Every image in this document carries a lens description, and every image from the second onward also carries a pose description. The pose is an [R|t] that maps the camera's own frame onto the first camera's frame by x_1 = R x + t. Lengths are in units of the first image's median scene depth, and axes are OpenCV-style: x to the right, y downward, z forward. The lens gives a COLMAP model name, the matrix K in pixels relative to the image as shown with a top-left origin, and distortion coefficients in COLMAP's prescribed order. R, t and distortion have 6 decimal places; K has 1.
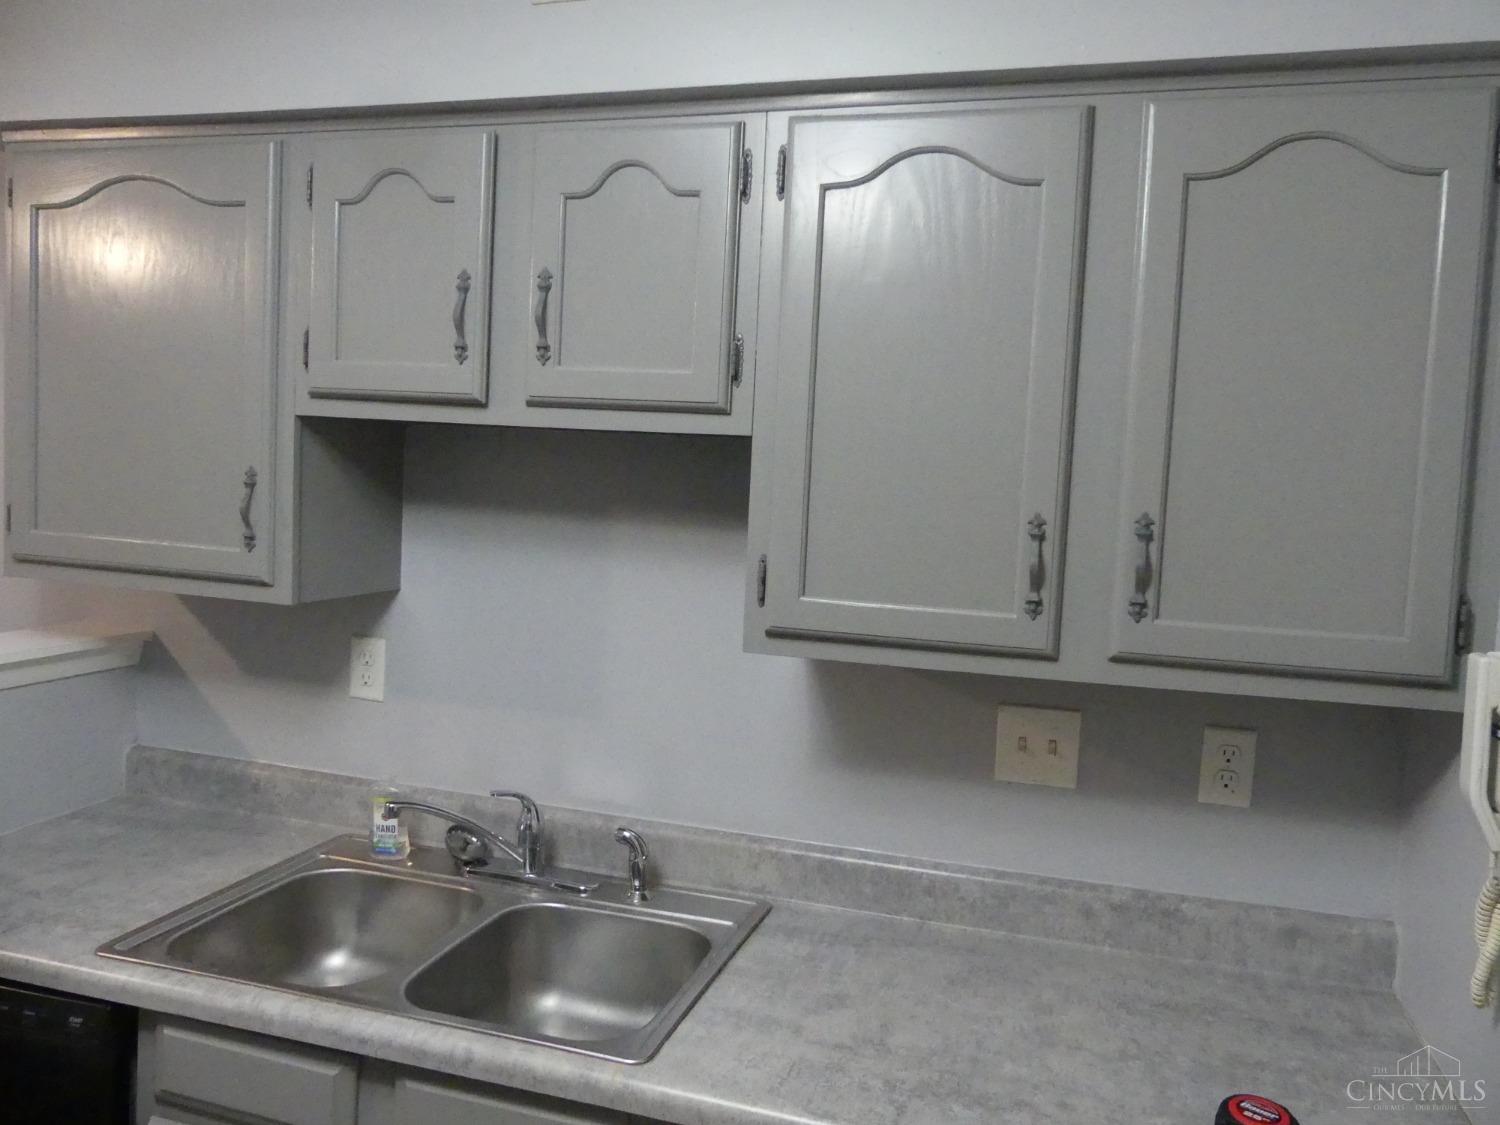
lens RADIAL K [[1128.0, 0, 750.0], [0, 1128.0, 562.5], [0, 0, 1]] dist [0.084743, -0.145762]
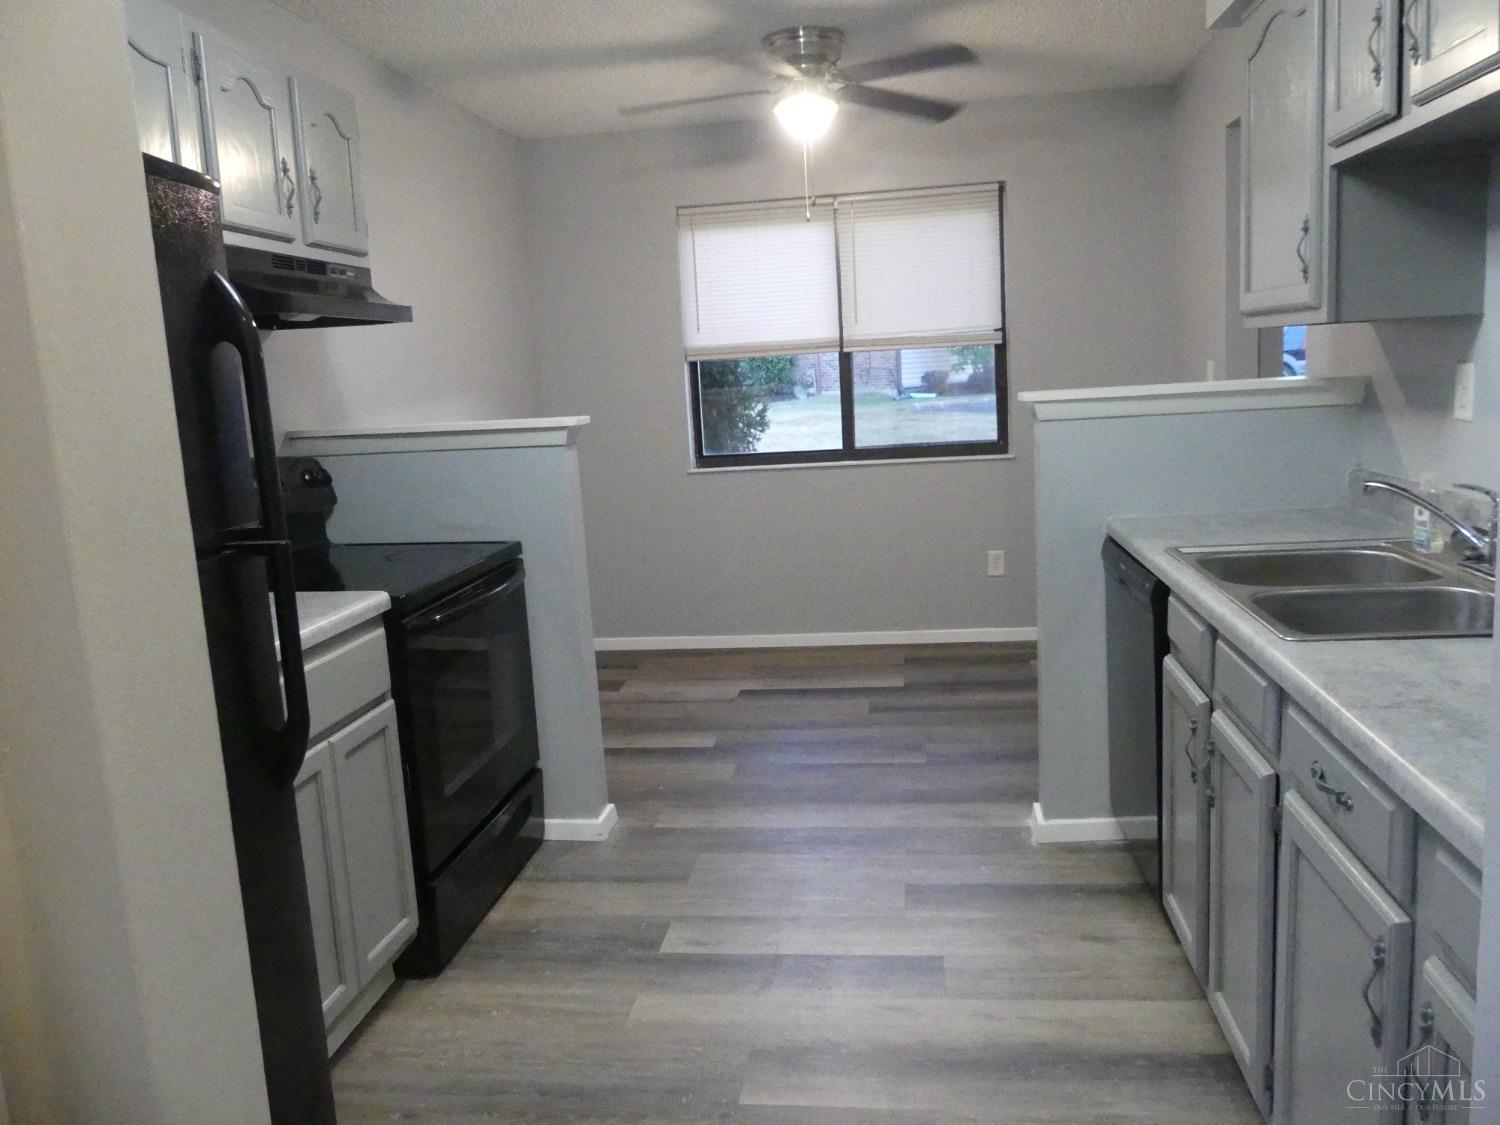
lens RADIAL K [[1128.0, 0, 750.0], [0, 1128.0, 562.5], [0, 0, 1]] dist [0.084743, -0.145762]
pose [[0.137958, 0.103300, -0.985036, 0.765188], [-0.014570, 0.994650, 0.102267, 0.179683], [0.990331, 0.000244, 0.138725, 0.197722]]
